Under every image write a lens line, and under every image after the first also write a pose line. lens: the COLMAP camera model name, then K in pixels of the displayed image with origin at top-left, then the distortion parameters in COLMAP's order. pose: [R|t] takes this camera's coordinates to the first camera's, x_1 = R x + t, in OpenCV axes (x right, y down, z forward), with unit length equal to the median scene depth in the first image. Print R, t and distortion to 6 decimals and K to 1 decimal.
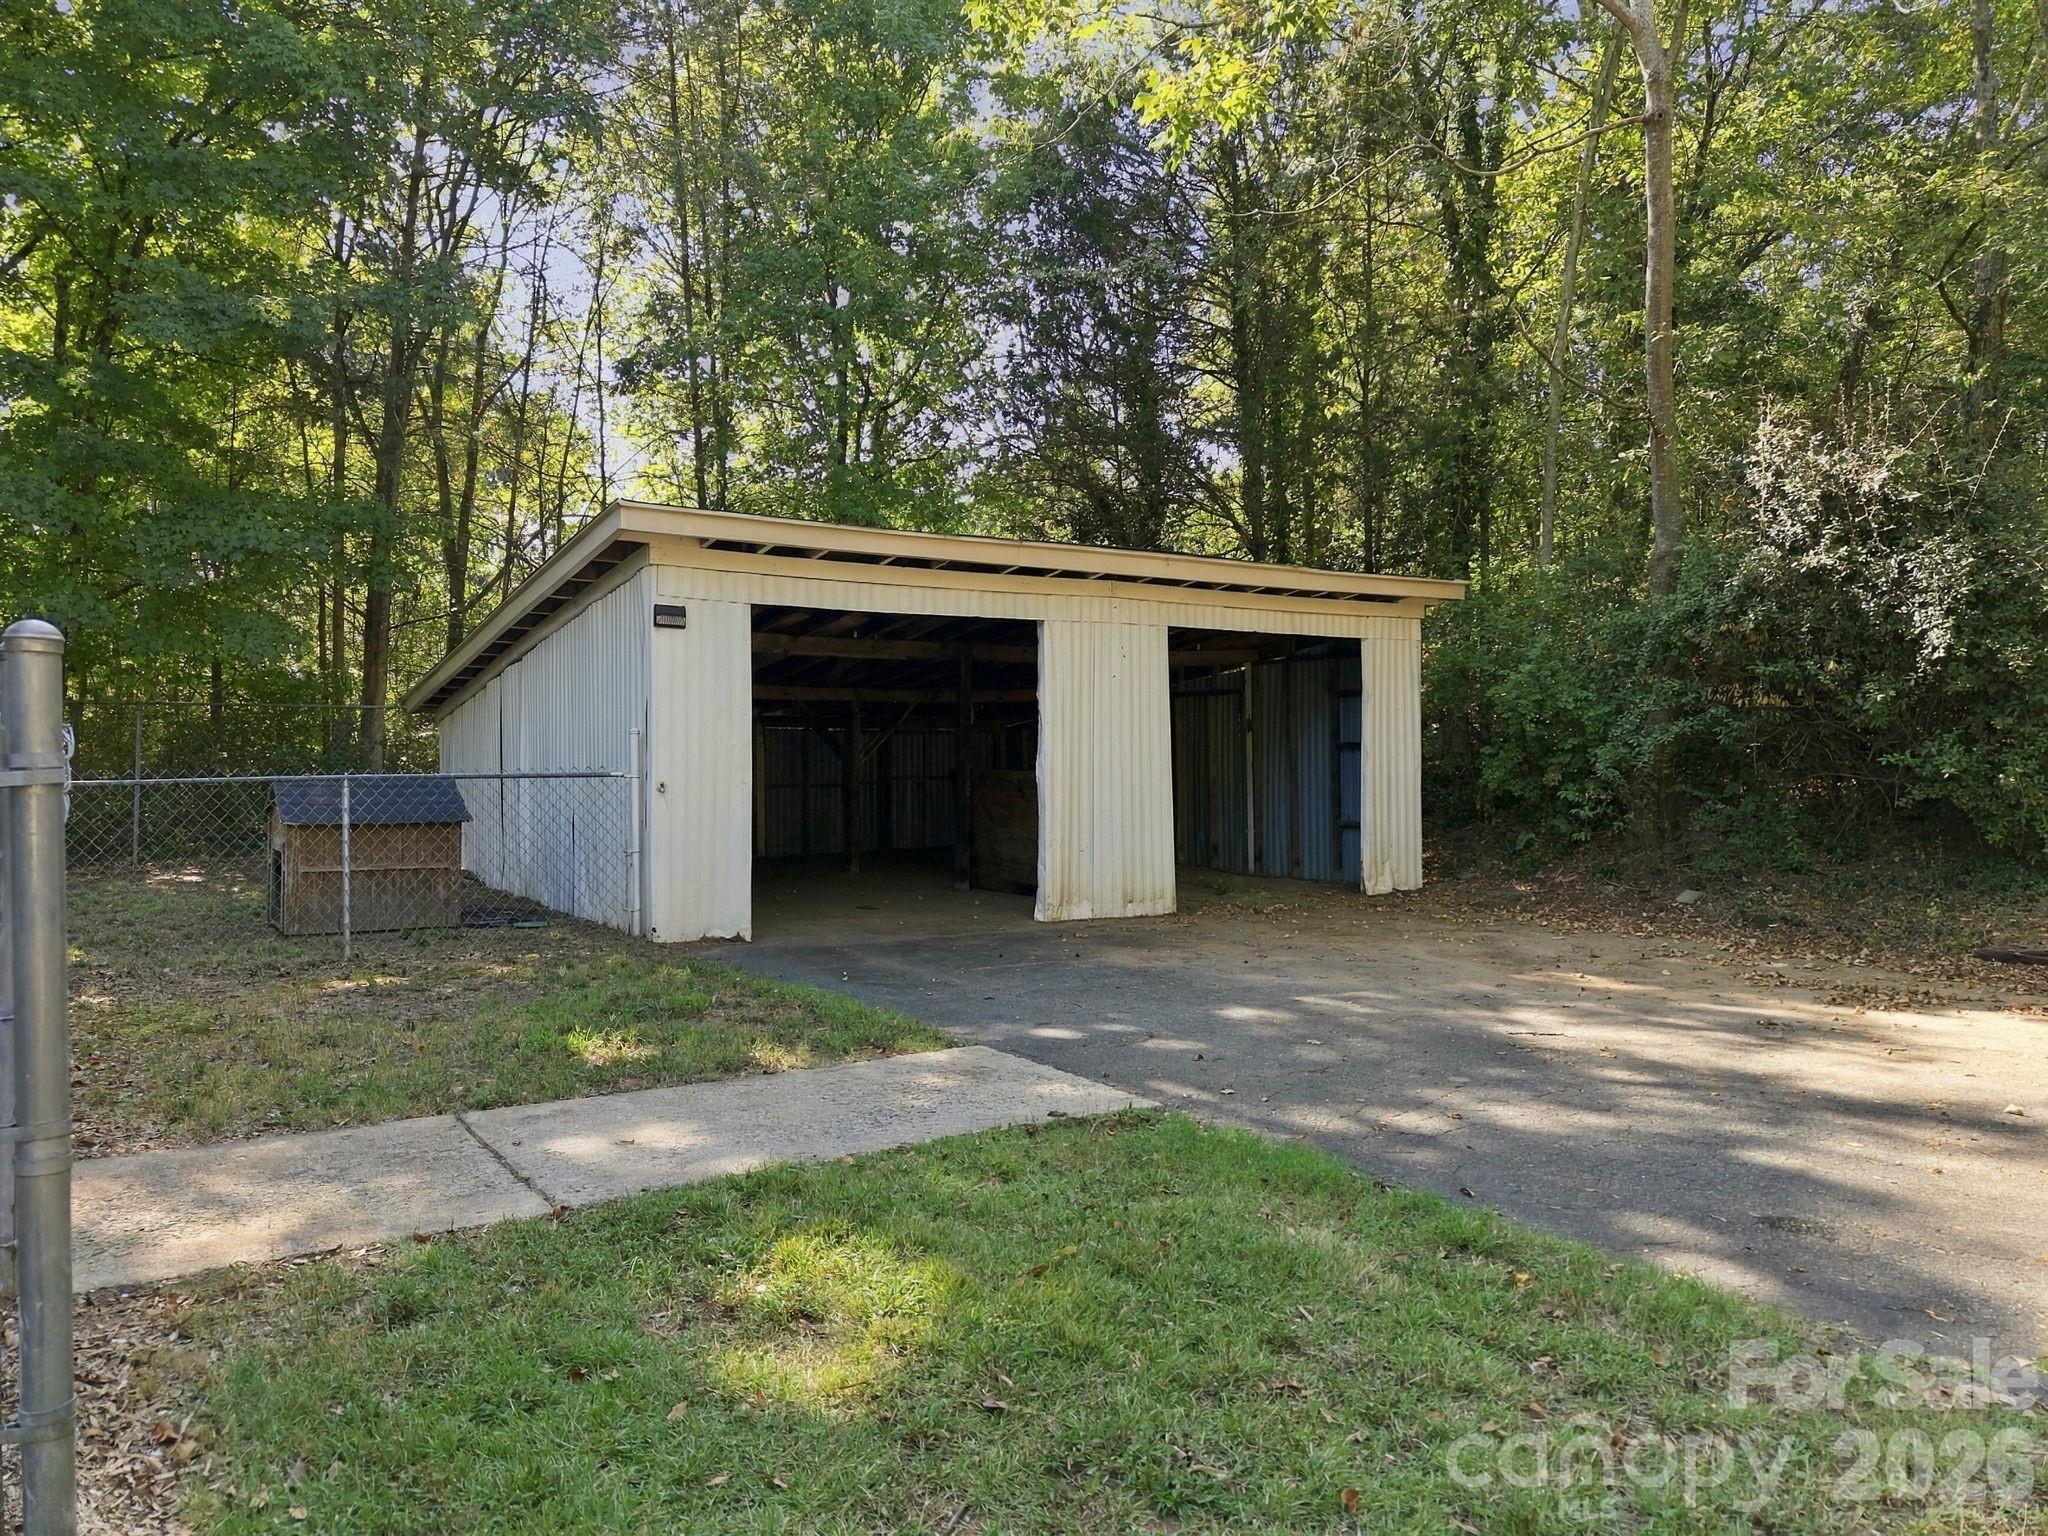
lens RADIAL K [[1380.6, 0, 1024.0], [0, 1380.6, 768.0], [0, 0, 1]] dist [-0.003450, -0.003384]
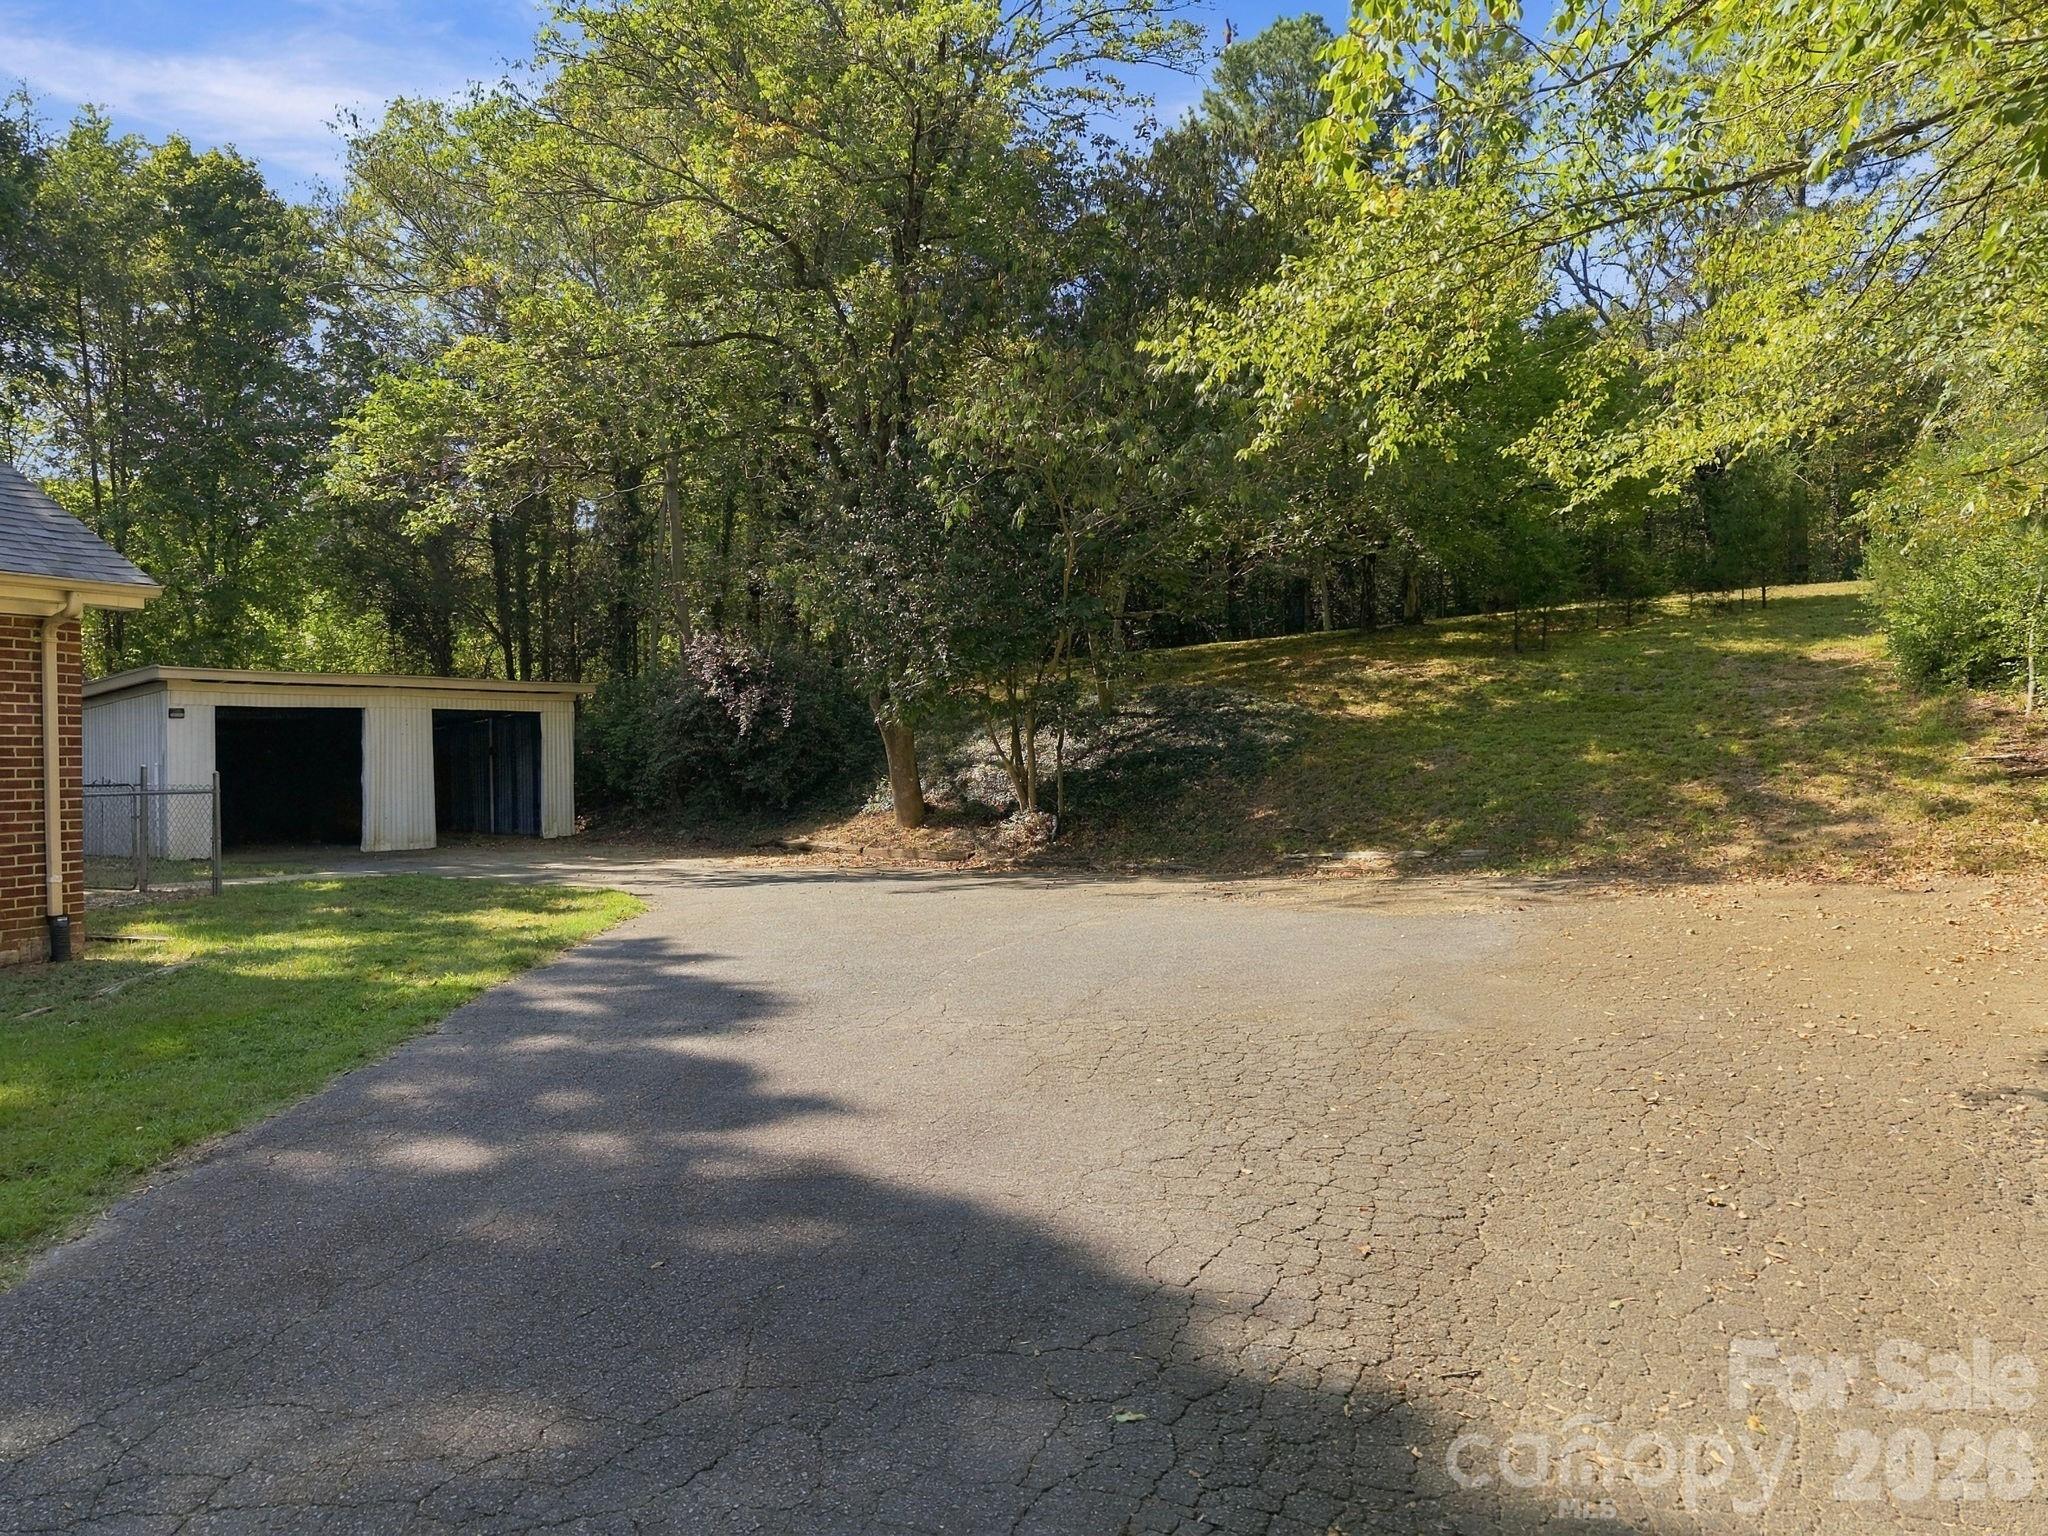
lens RADIAL K [[1380.6, 0, 1024.0], [0, 1380.6, 768.0], [0, 0, 1]] dist [-0.003450, -0.003384]
pose [[0.897057, -0.004360, 0.441894, -0.013638], [0.000283, 0.999957, 0.009290, -0.035654], [-0.441916, -0.008209, 0.897019, -1.300469]]
